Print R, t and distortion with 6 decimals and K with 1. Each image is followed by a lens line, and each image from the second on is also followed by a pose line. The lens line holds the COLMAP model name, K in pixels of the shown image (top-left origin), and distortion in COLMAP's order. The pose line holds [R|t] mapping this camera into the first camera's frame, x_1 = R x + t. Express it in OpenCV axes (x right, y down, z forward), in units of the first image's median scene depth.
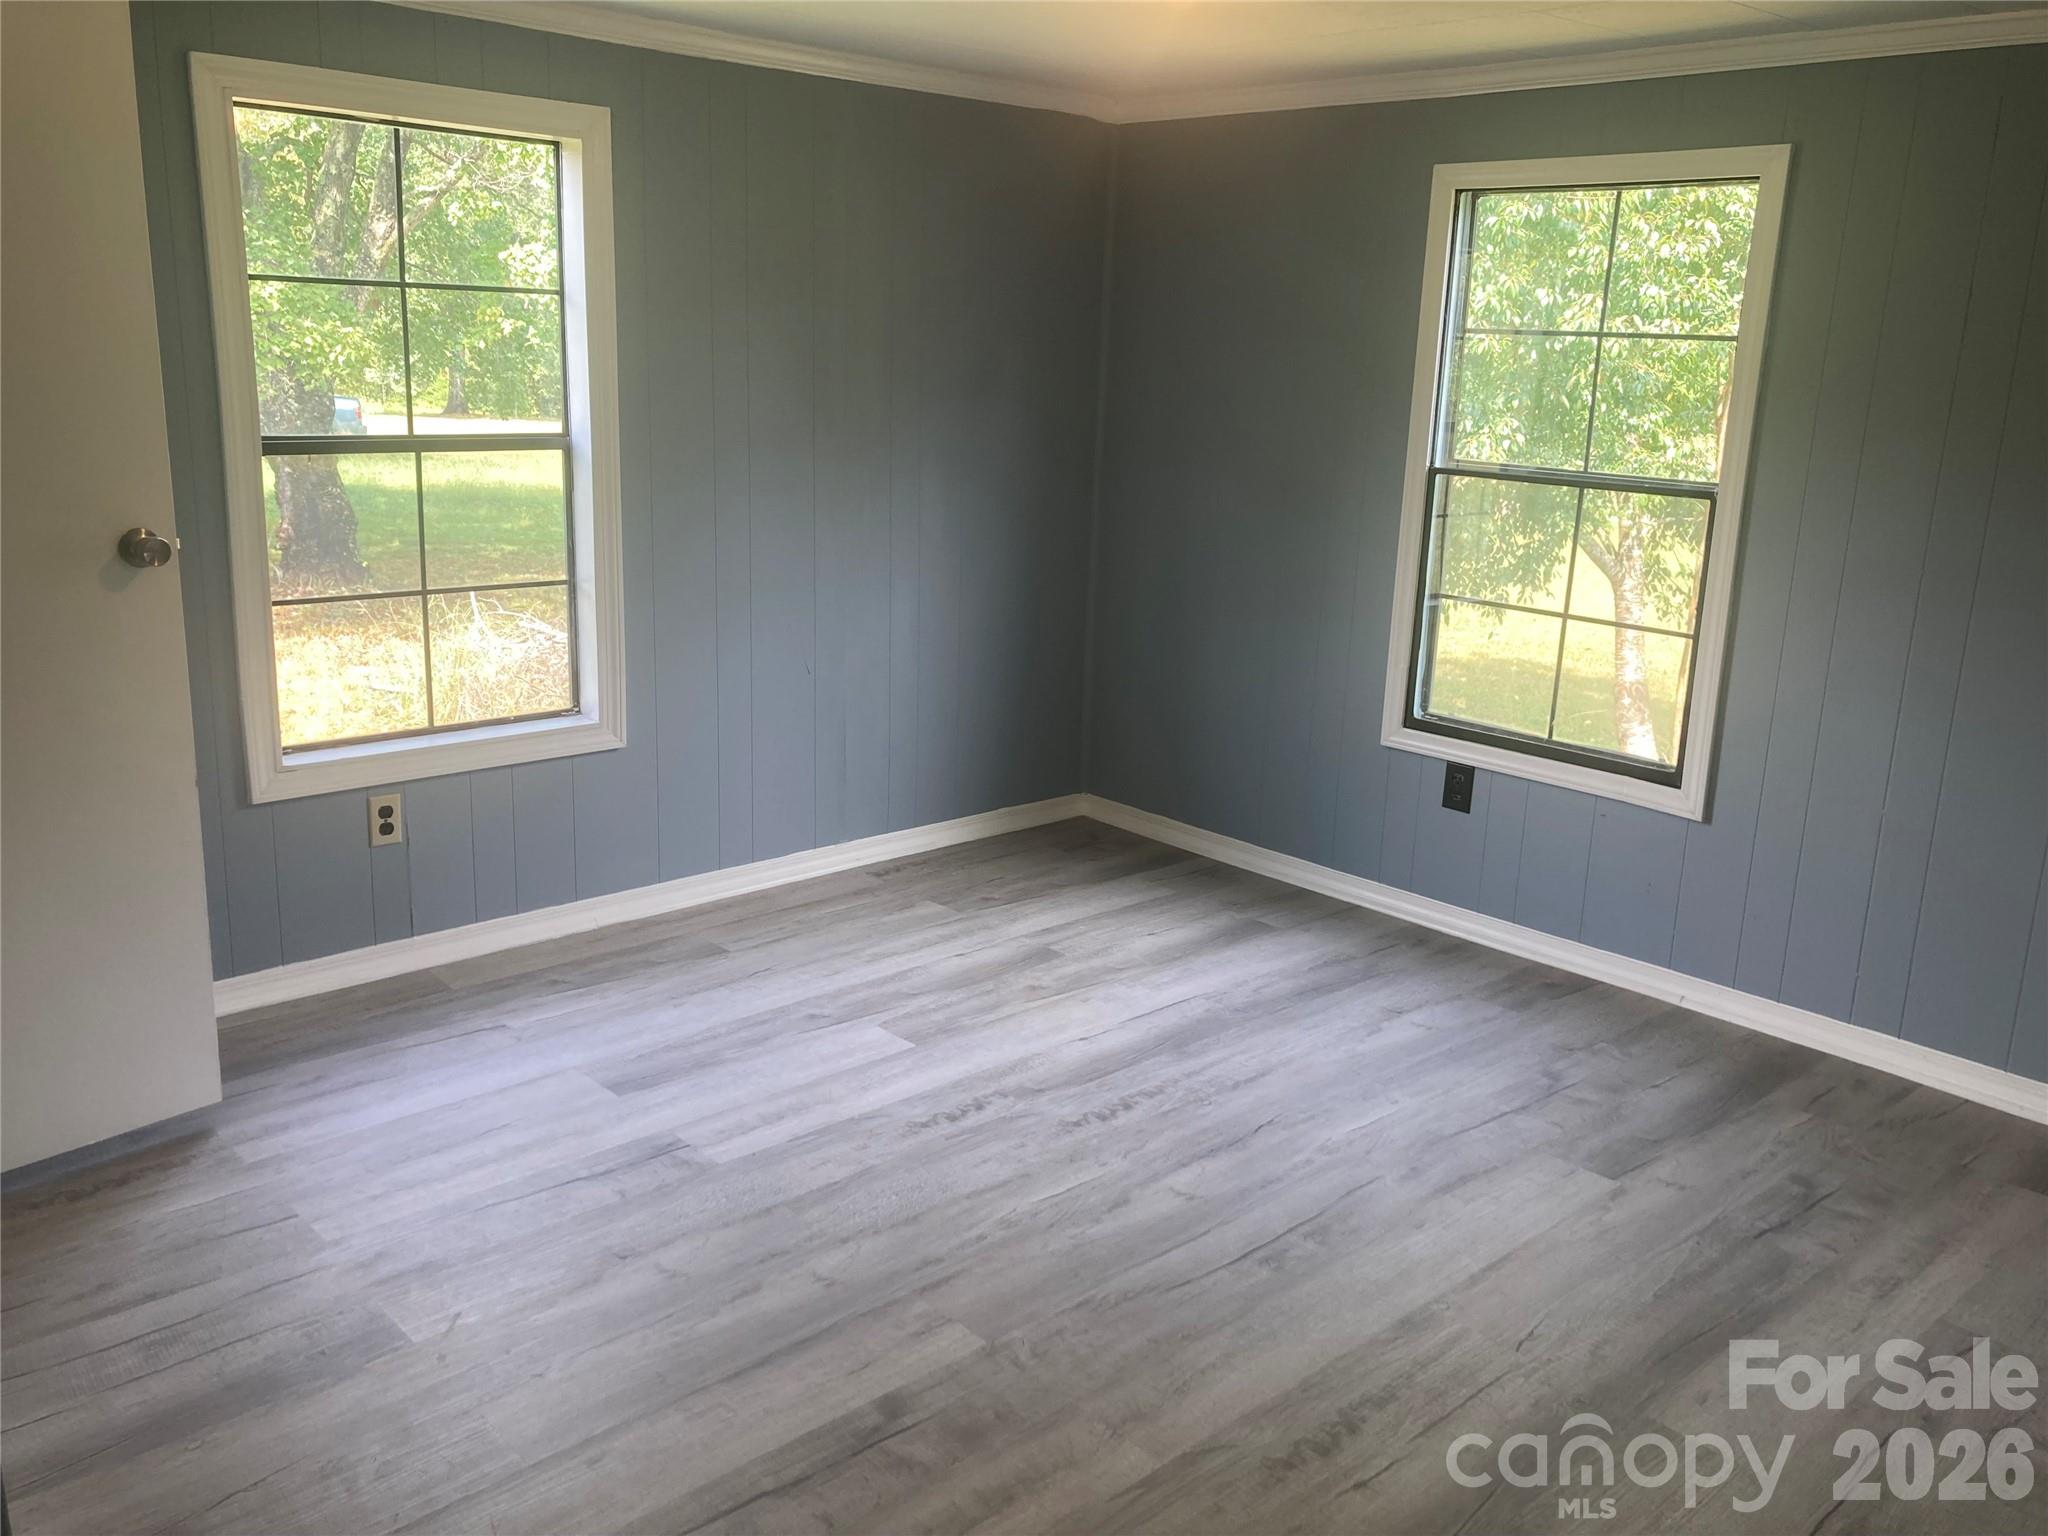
lens RADIAL K [[1709.7, 0, 1014.2], [0, 1709.7, 763.6], [0, 0, 1]] dist [0.049317, 0.003512]
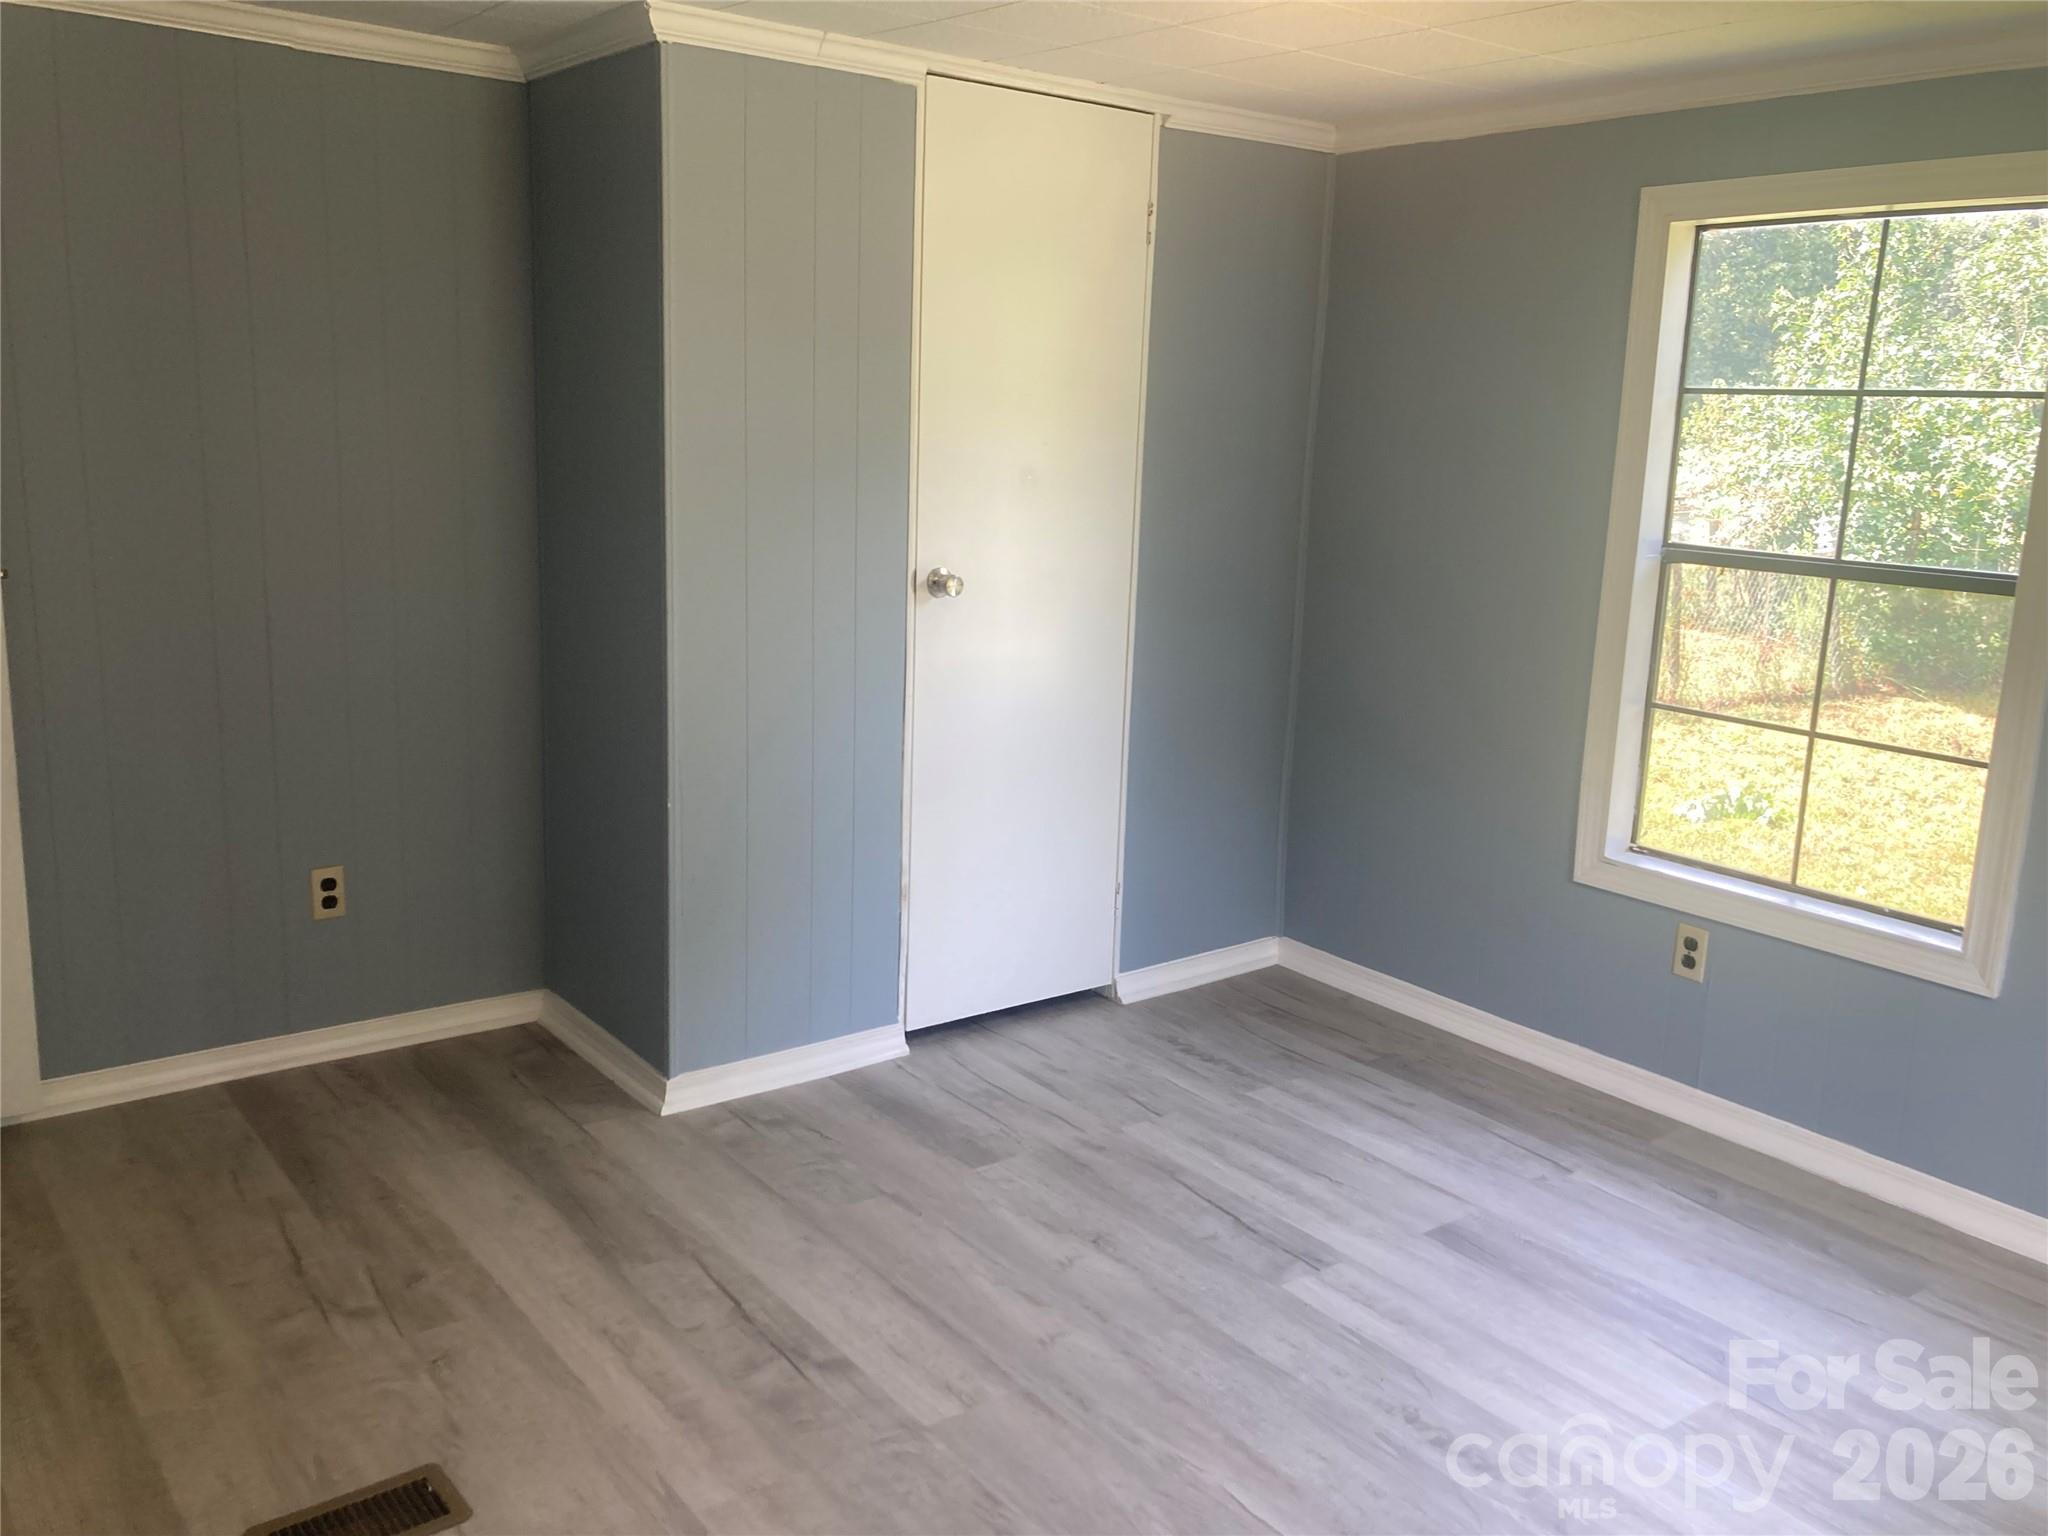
lens RADIAL K [[1709.7, 0, 1014.2], [0, 1709.7, 763.6], [0, 0, 1]] dist [0.049317, 0.003512]
pose [[-0.105325, 0.173476, -0.979190, 0.674773], [-0.277607, 0.940392, 0.196463, -0.171204], [0.954904, 0.292522, -0.050889, 0.769502]]
